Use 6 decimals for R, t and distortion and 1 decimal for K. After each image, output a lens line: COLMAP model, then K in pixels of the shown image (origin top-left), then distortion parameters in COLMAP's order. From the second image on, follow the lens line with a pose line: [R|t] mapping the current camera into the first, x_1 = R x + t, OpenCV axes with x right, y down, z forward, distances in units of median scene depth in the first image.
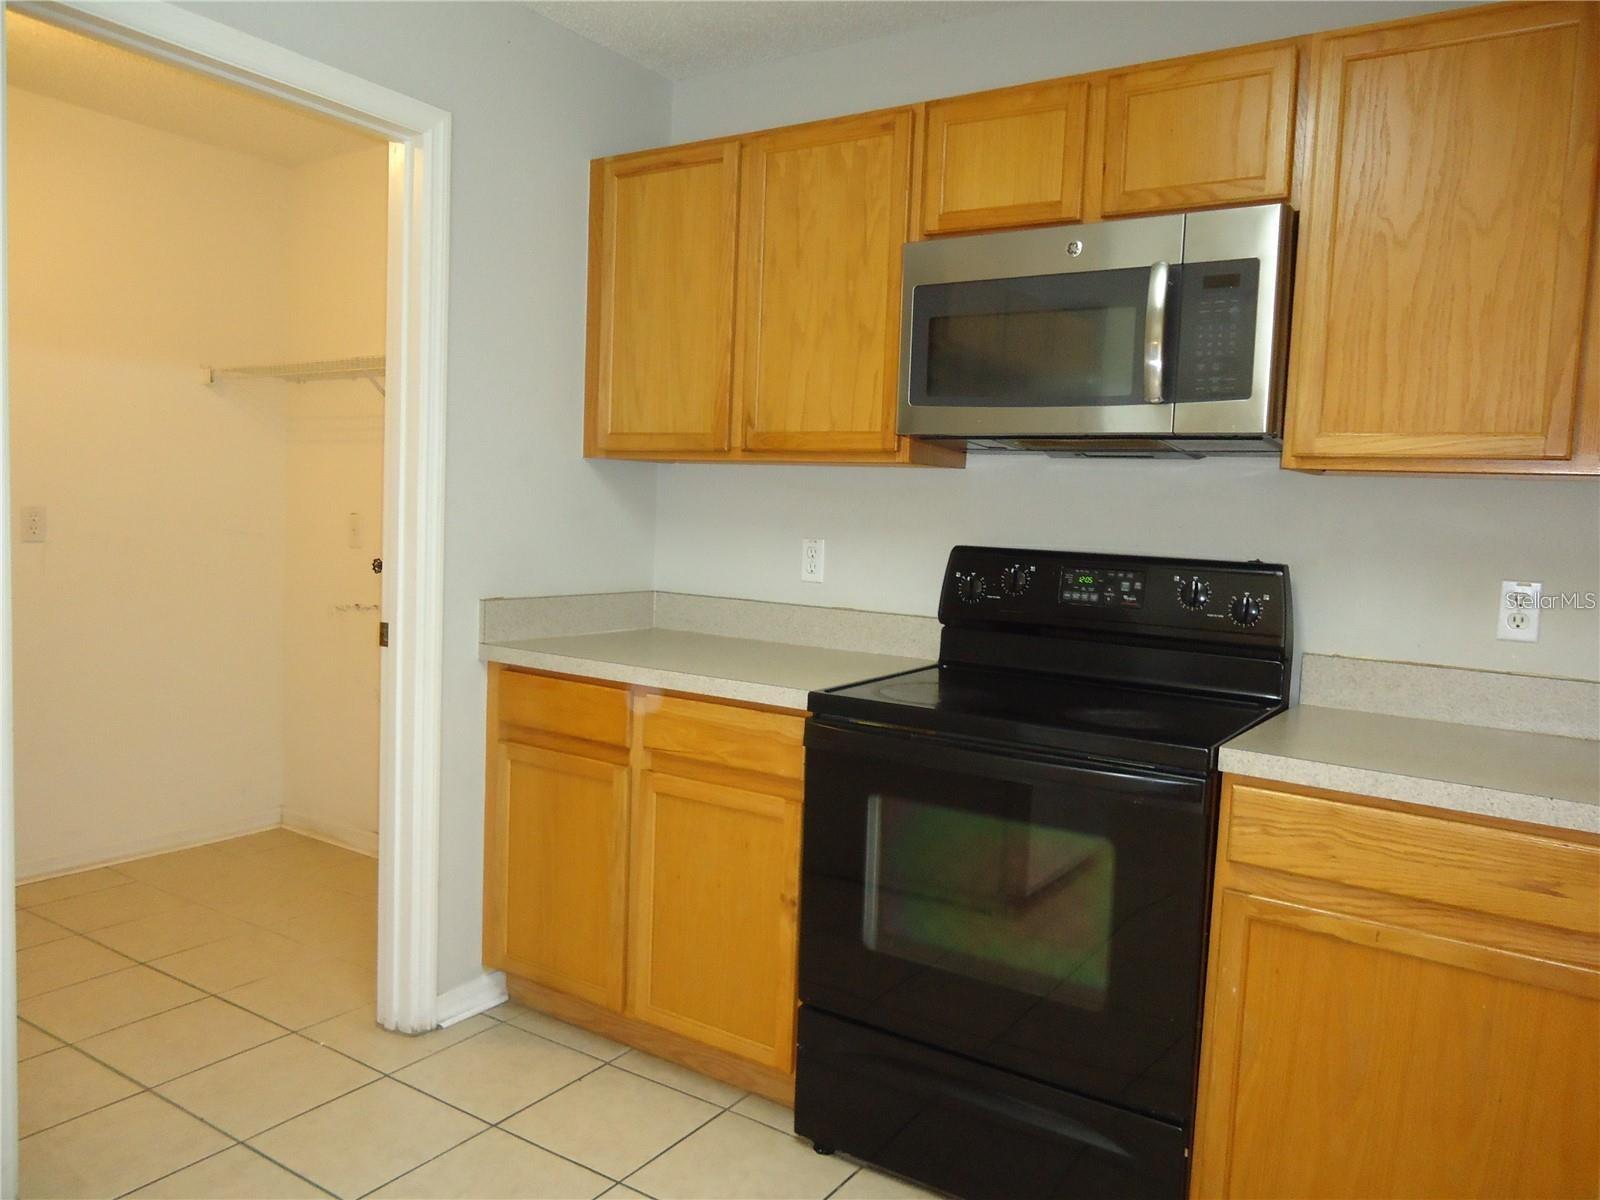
lens RADIAL K [[1173.5, 0, 795.4], [0, 1173.5, 587.7], [0, 0, 1]] dist [0.003590, -0.000751]
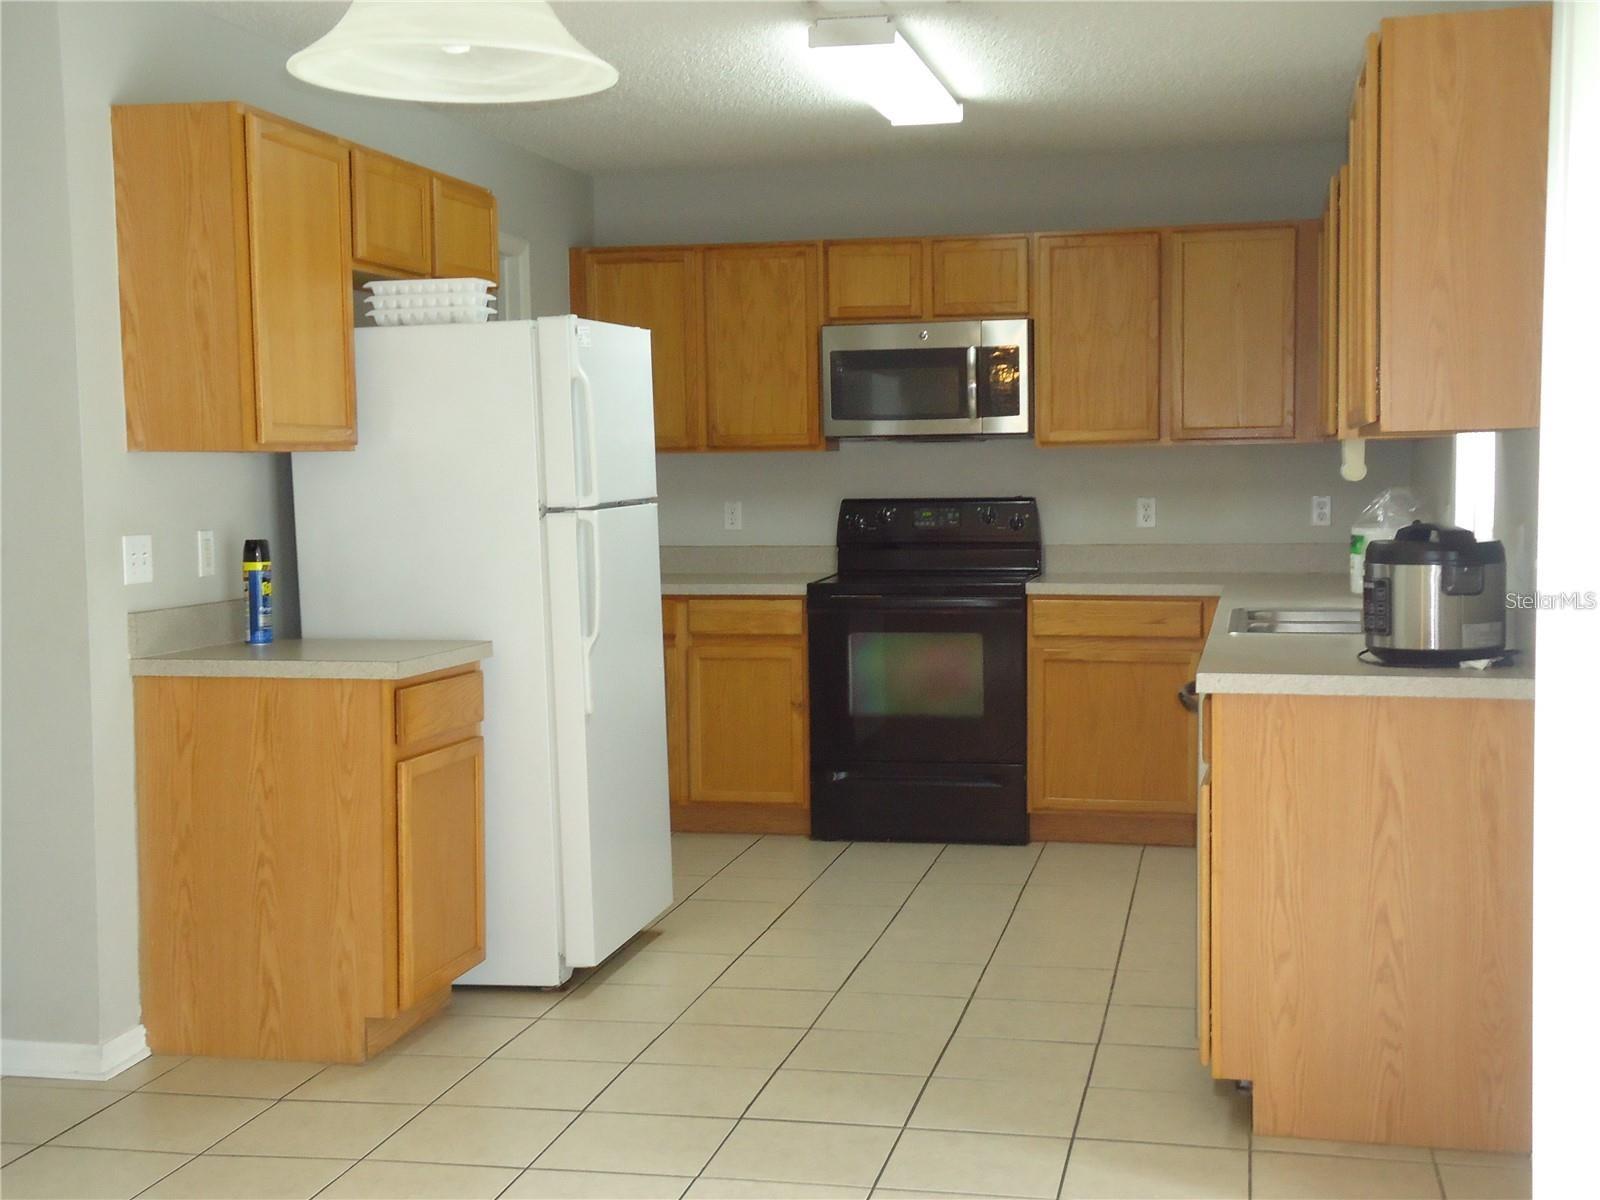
lens RADIAL K [[2061.0, 0, 800.0], [0, 2061.0, 600.0], [0, 0, 1]] dist [0.130078, 0.006376]
pose [[0.931066, -0.078419, 0.356323, -1.076233], [0.076528, 0.996878, 0.019426, 0.048930], [-0.356734, 0.009182, 0.934161, -1.867611]]
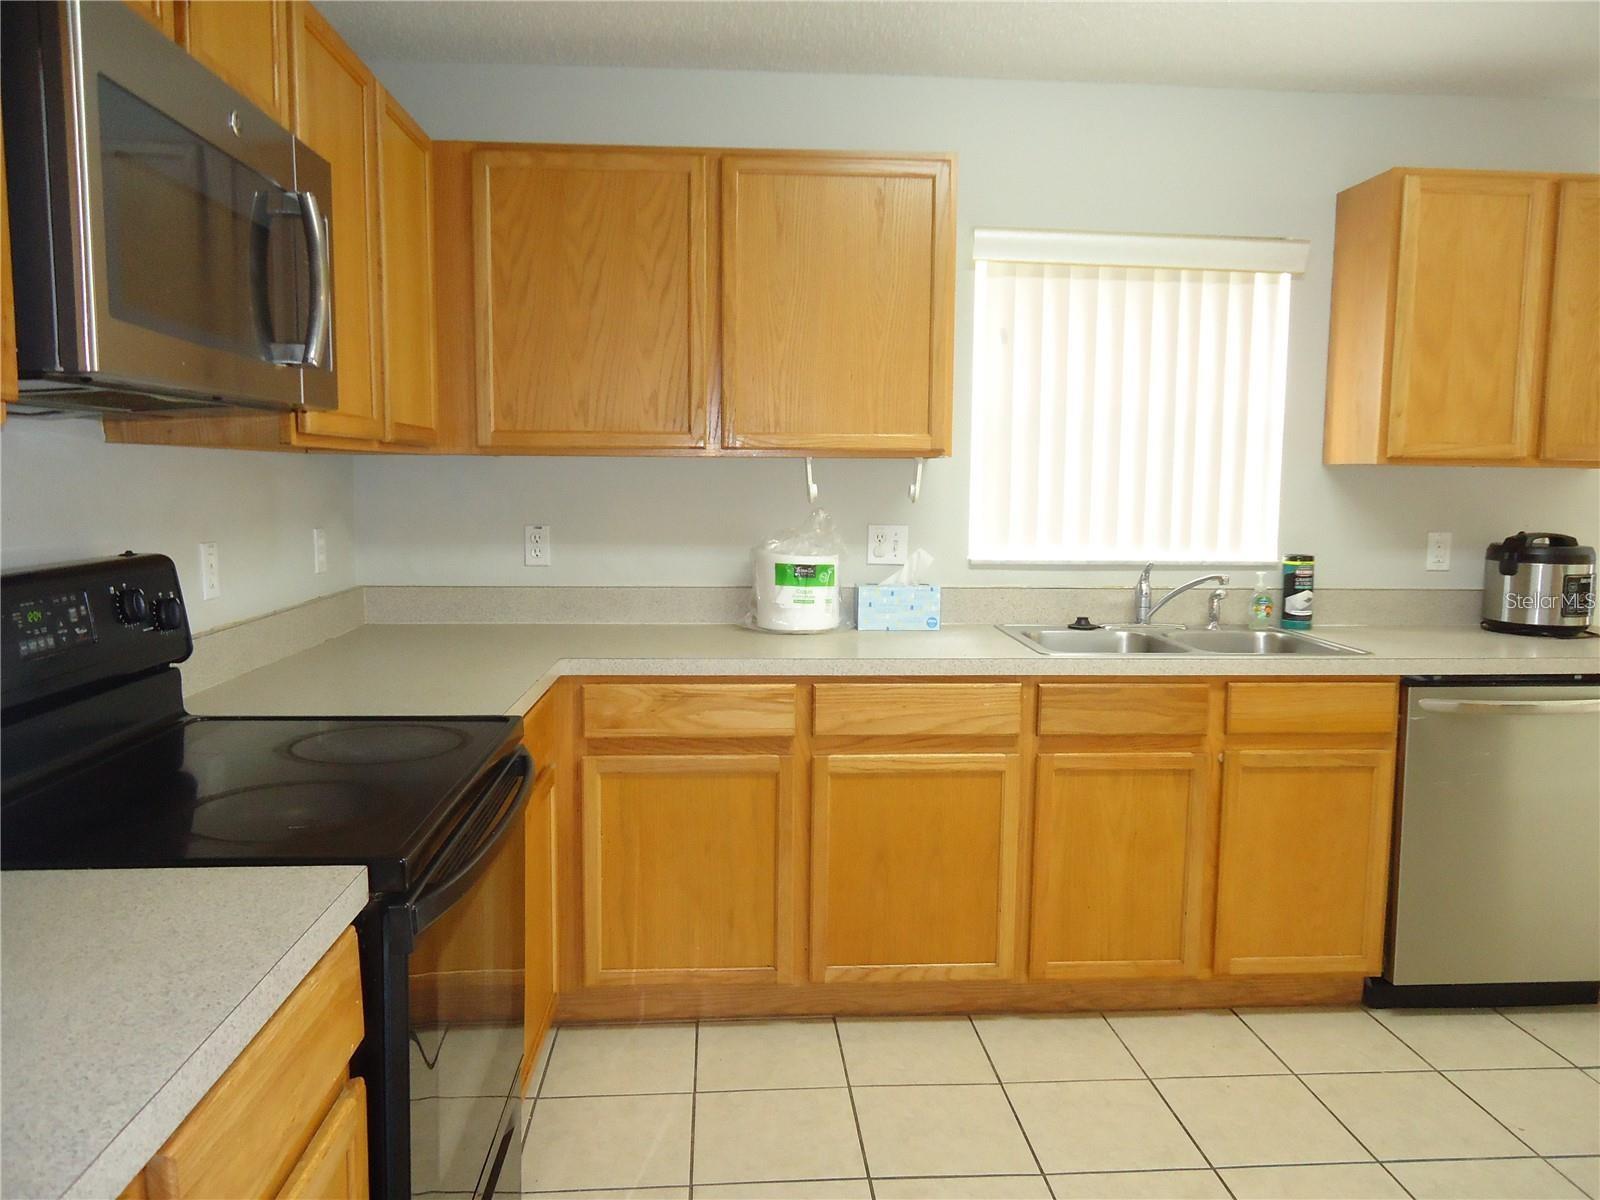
lens RADIAL K [[1173.5, 0, 795.4], [0, 1173.5, 587.7], [0, 0, 1]] dist [0.003590, -0.000751]
pose [[-0.598784, -0.125115, 0.791078, -0.501253], [0.020773, 0.984965, 0.171503, -0.125555], [-0.800641, 0.119127, -0.587182, 1.101094]]
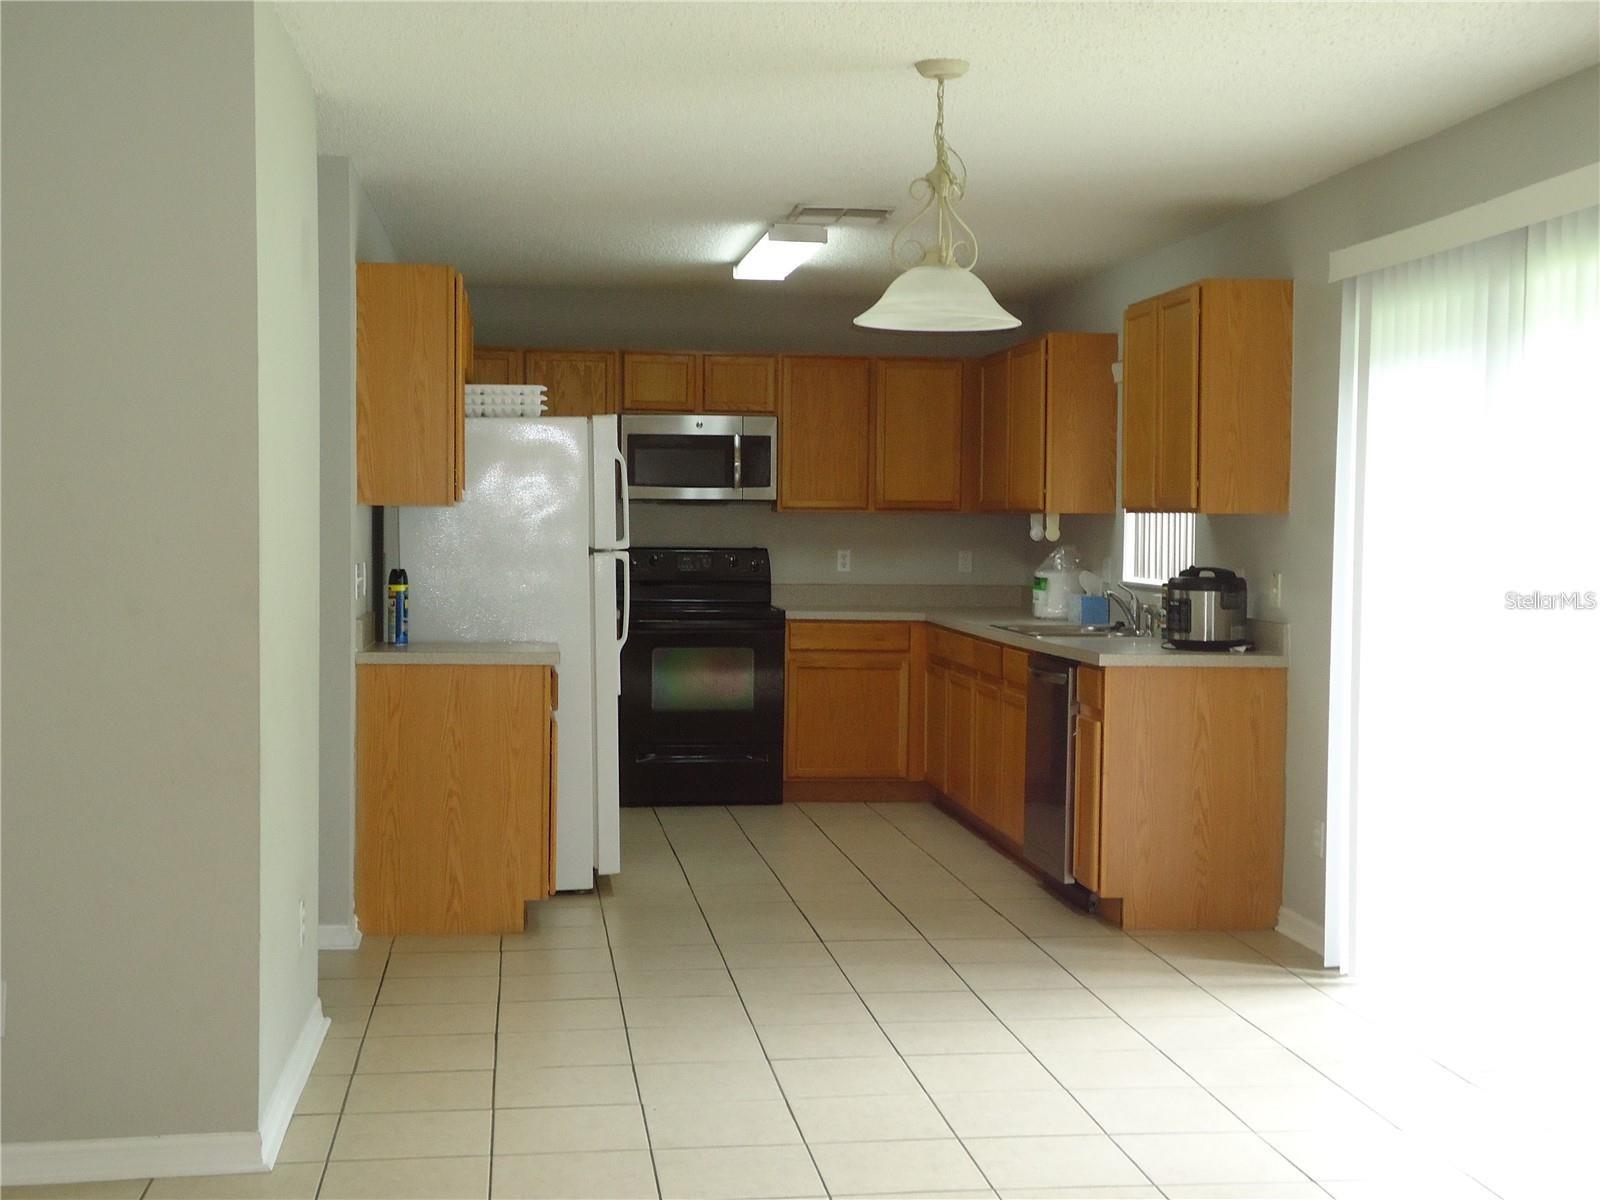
lens RADIAL K [[2061.0, 0, 800.0], [0, 2061.0, 600.0], [0, 0, 1]] dist [0.130078, 0.006376]
pose [[0.749883, -0.062203, 0.658640, -2.344881], [0.066247, 0.997626, 0.018792, 0.012393], [-0.658246, 0.029541, 0.752223, -2.261271]]
